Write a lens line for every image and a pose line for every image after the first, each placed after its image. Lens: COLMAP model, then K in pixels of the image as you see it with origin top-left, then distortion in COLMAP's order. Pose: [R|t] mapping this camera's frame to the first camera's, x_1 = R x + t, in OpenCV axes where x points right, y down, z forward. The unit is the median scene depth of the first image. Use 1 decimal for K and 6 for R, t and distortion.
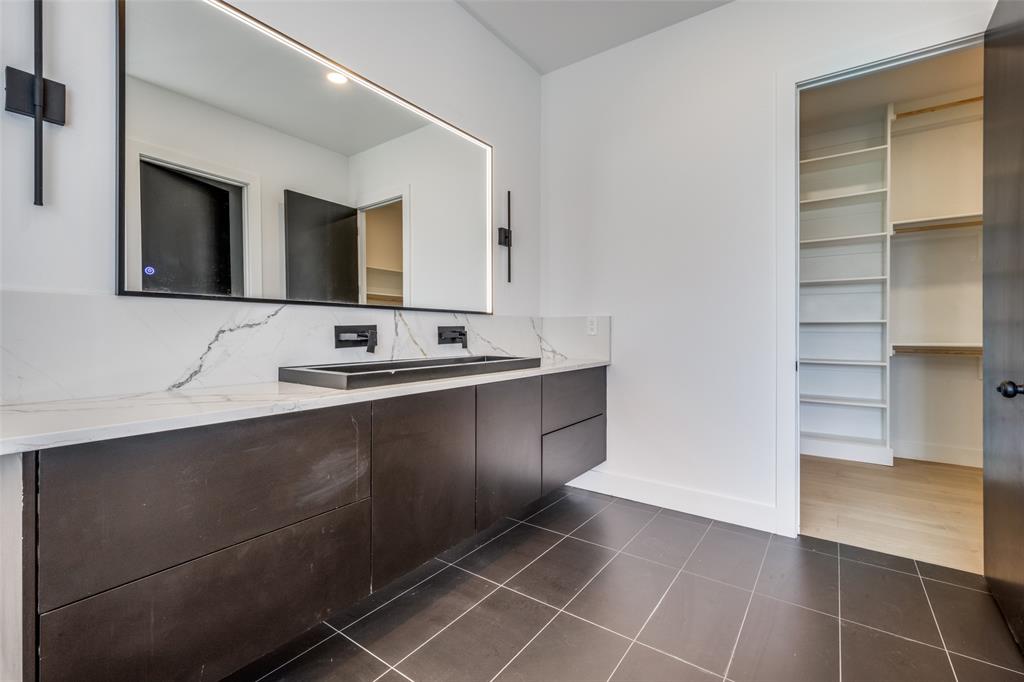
lens RADIAL K [[454.9, 0, 506.9], [0, 454.9, 336.5], [0, 0, 1]] dist [0.001829, -0.000110]
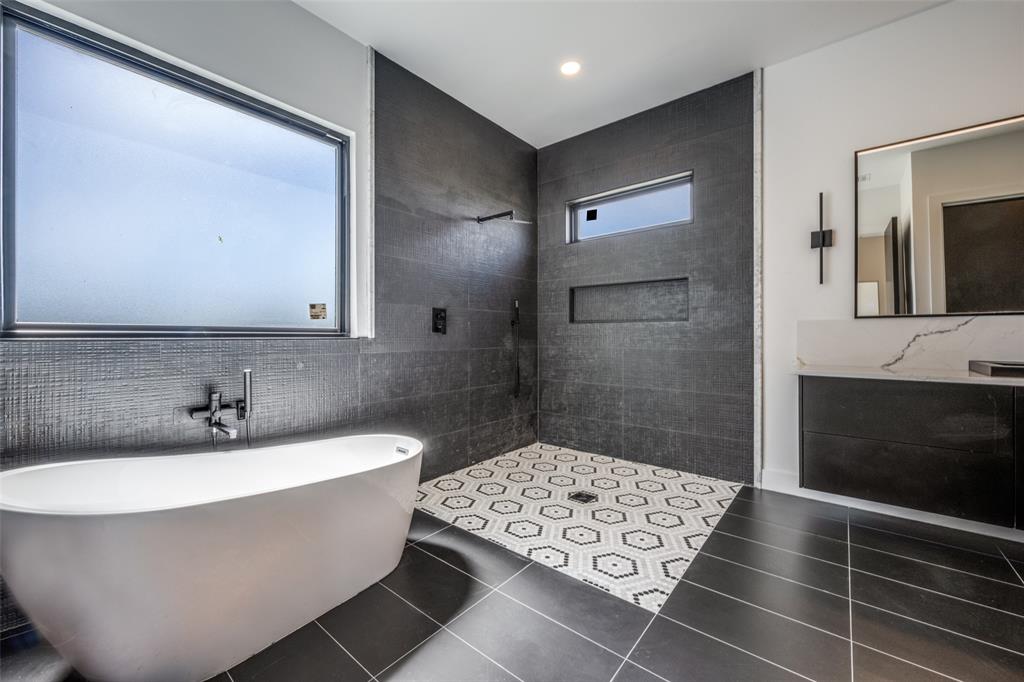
lens RADIAL K [[401.1, 0, 508.2], [0, 401.1, 336.0], [0, 0, 1]] dist [-0.000371, -0.000139]
pose [[-0.053935, 0.001433, -0.998543, 0.786788], [-0.008276, 0.999964, 0.001882, -0.000194], [0.998510, 0.008365, -0.053921, -0.359949]]
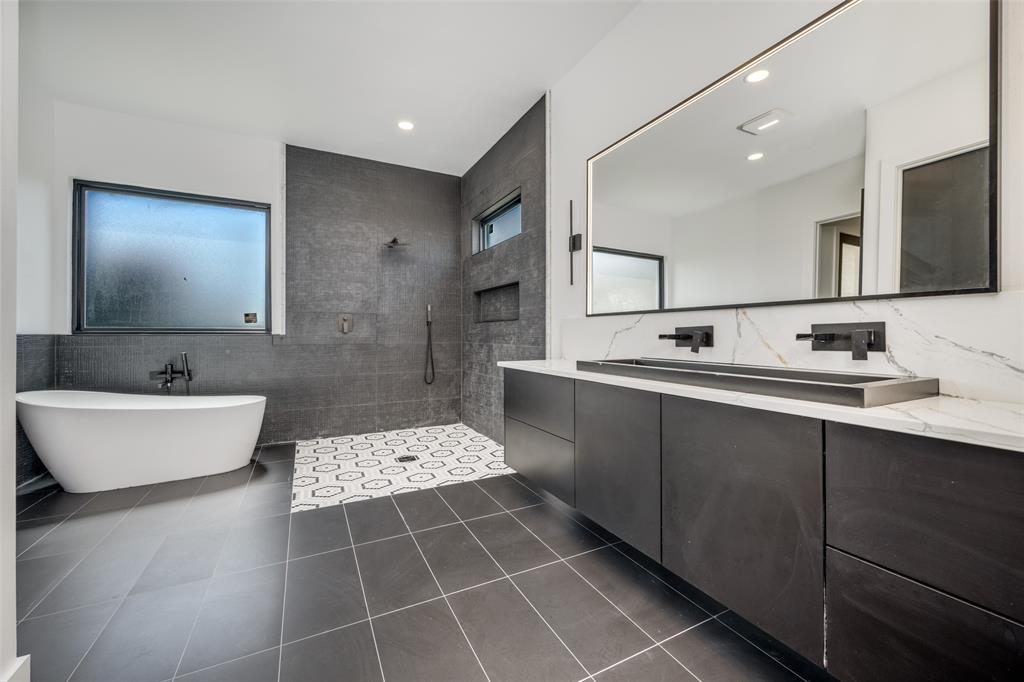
lens RADIAL K [[401.1, 0, 516.6], [0, 401.1, 334.6], [0, 0, 1]] dist [-0.000371, -0.000139]
pose [[-0.438088, 0.001925, -0.898930, 0.775973], [-0.007160, 0.999959, 0.005631, -0.008731], [0.898904, 0.008903, -0.438056, 1.130361]]
